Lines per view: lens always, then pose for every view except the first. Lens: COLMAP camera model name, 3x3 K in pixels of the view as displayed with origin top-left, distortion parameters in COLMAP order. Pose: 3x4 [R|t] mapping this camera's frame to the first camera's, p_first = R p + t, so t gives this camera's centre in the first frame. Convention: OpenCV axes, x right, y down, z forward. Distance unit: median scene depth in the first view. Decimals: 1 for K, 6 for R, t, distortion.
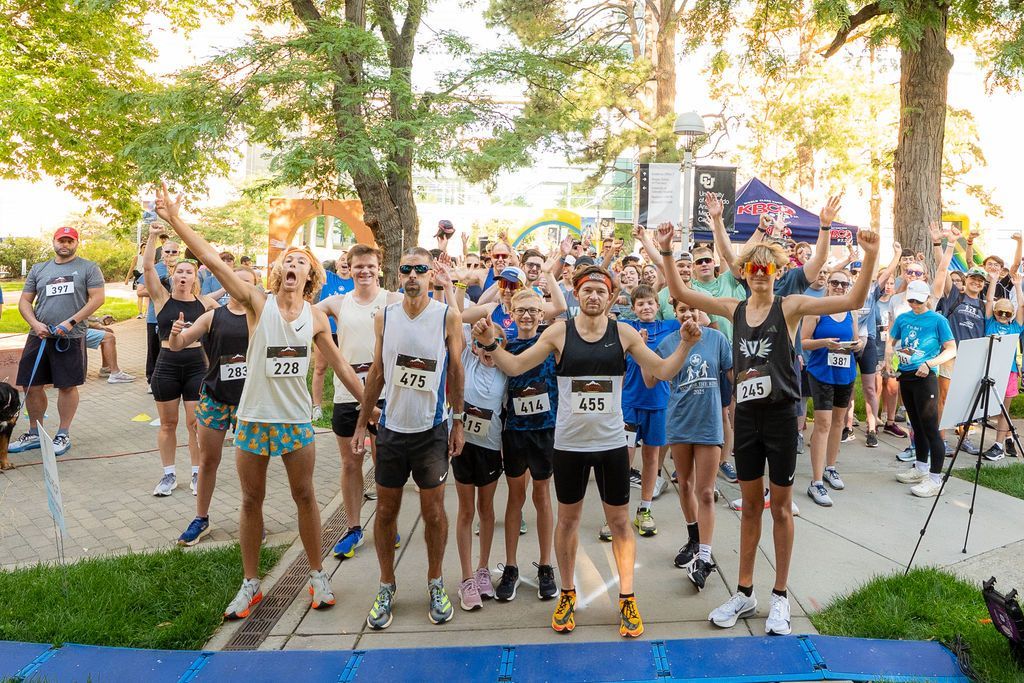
lens RADIAL K [[430.0, 0, 512.0], [0, 430.0, 341.5], [0, 0, 1]] dist [-0.014597, 0.000411]
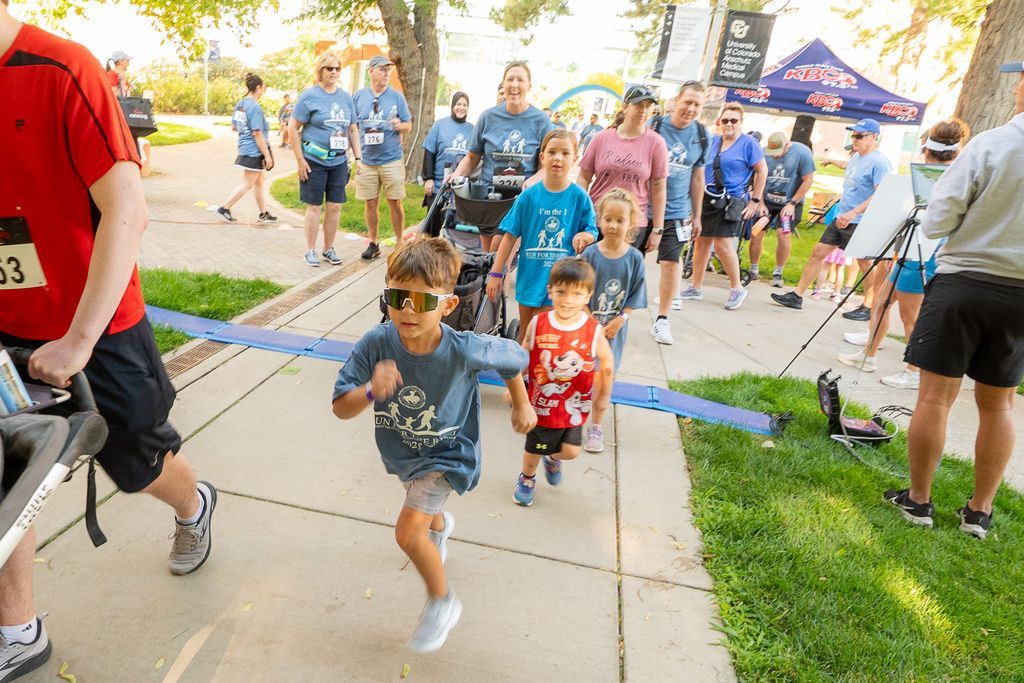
lens RADIAL K [[430.0, 0, 512.0], [0, 430.0, 341.5], [0, 0, 1]] dist [-0.014597, 0.000411]
pose [[0.983723, 0.127540, -0.126577, 0.174349], [-0.097163, 0.970110, 0.222364, 0.134734], [0.151154, -0.206446, 0.966712, -0.122070]]
